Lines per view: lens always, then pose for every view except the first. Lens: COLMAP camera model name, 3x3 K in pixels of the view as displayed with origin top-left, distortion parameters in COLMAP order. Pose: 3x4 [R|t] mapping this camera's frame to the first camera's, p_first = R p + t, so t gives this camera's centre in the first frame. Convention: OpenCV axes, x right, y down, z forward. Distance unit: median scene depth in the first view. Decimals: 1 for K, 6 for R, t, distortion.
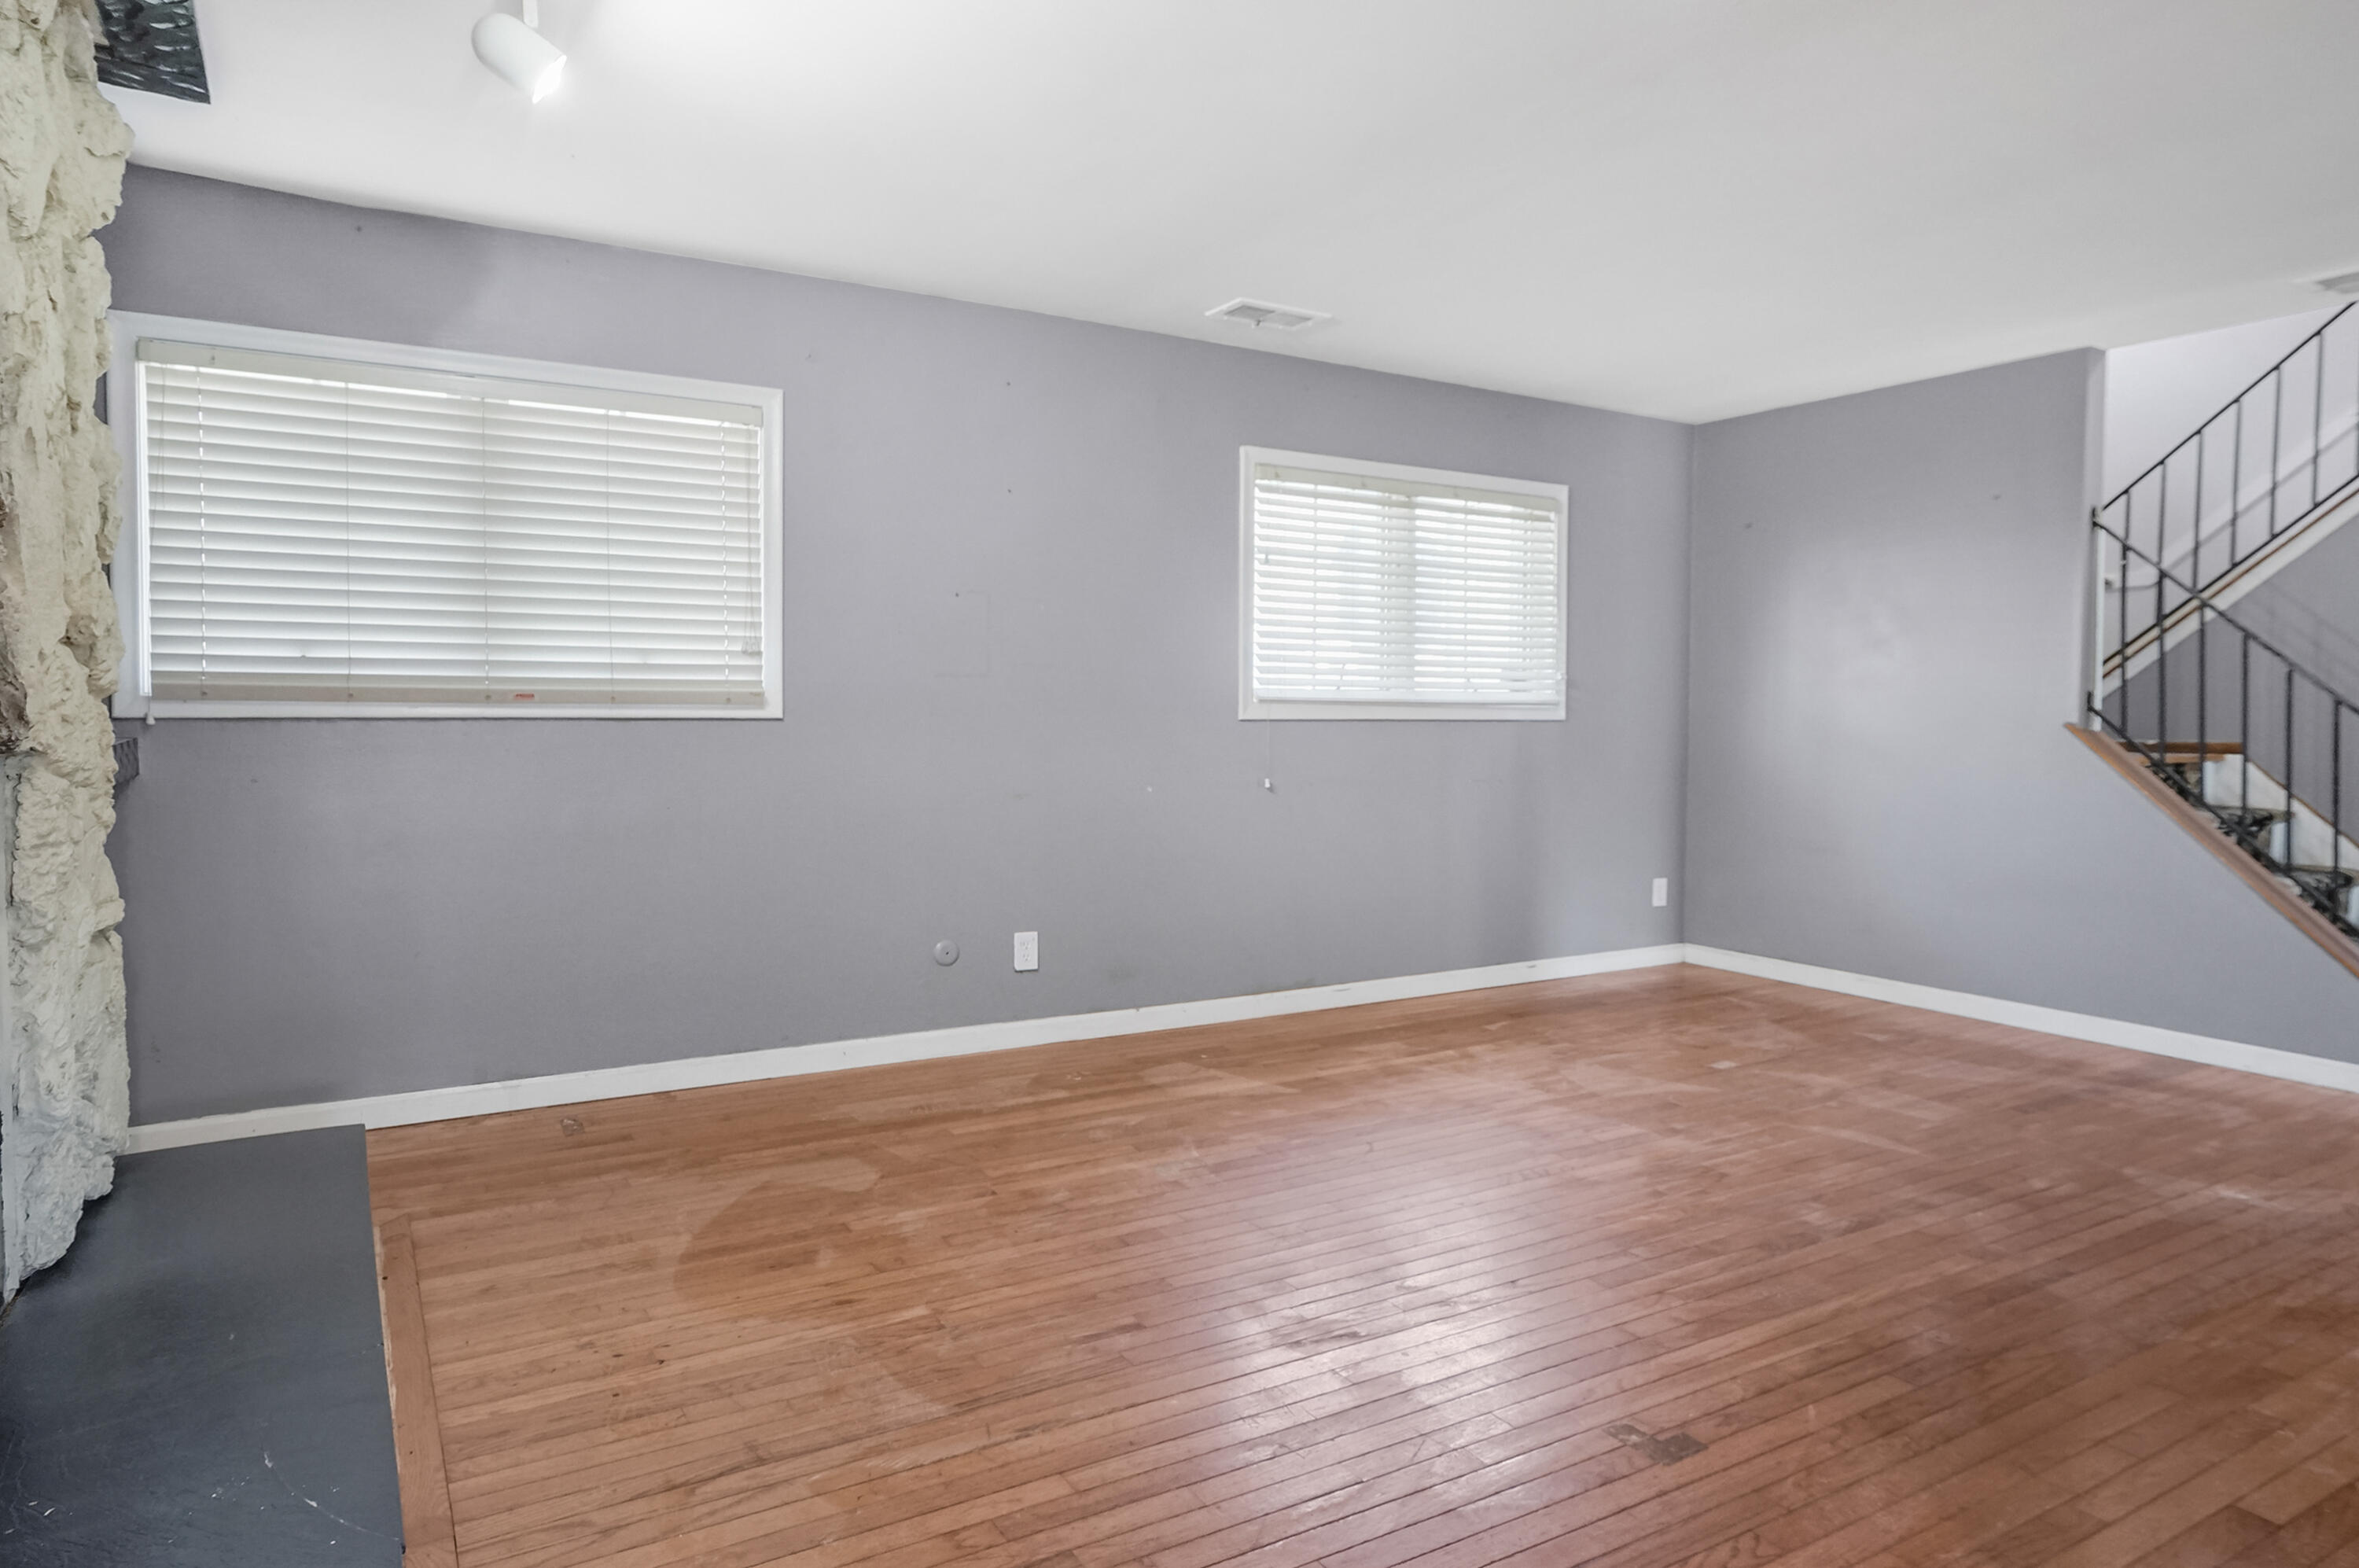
lens RADIAL K [[1285.8, 0, 1178.0], [0, 1285.8, 767.2], [0, 0, 1]] dist [-0.014545, 0.000676]
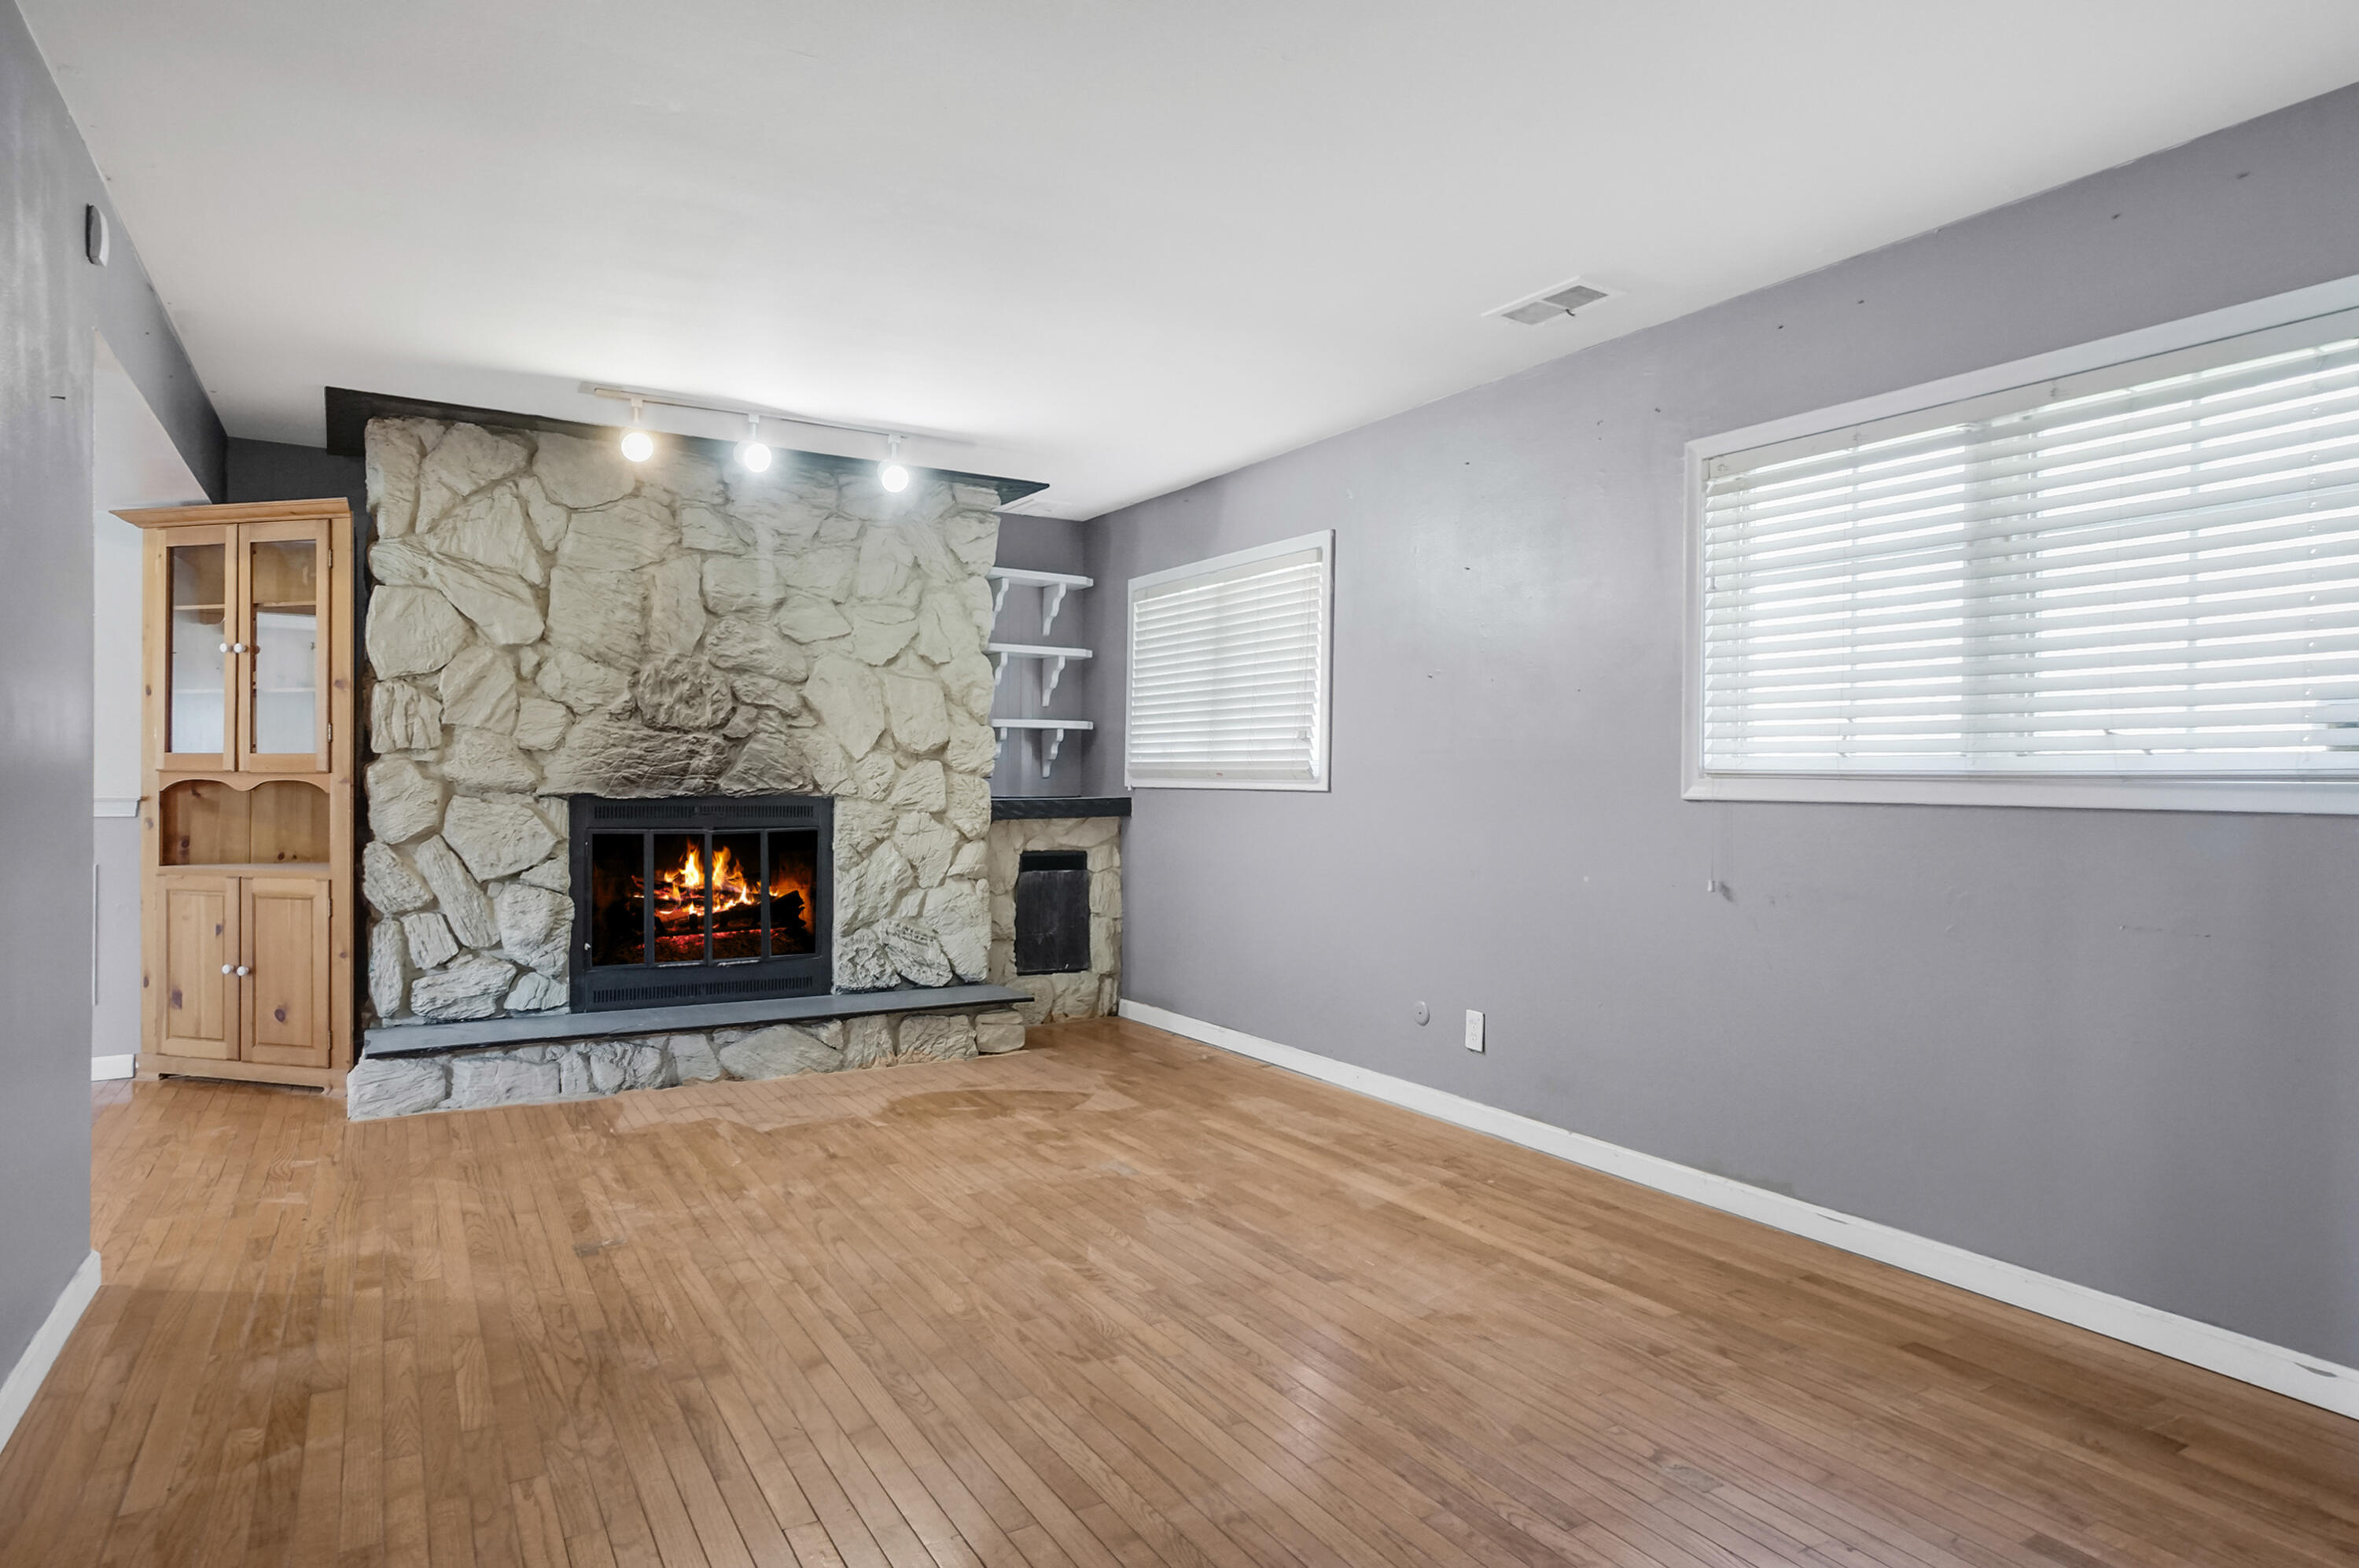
lens RADIAL K [[1376.0, 0, 1177.8], [0, 1376.0, 787.6], [0, 0, 1]] dist [-0.021554, 0.002491]
pose [[0.030857, -0.001756, -0.999522, 1.205353], [-0.059254, 0.998237, -0.003583, -0.032673], [0.997766, 0.059336, 0.030699, 0.956650]]
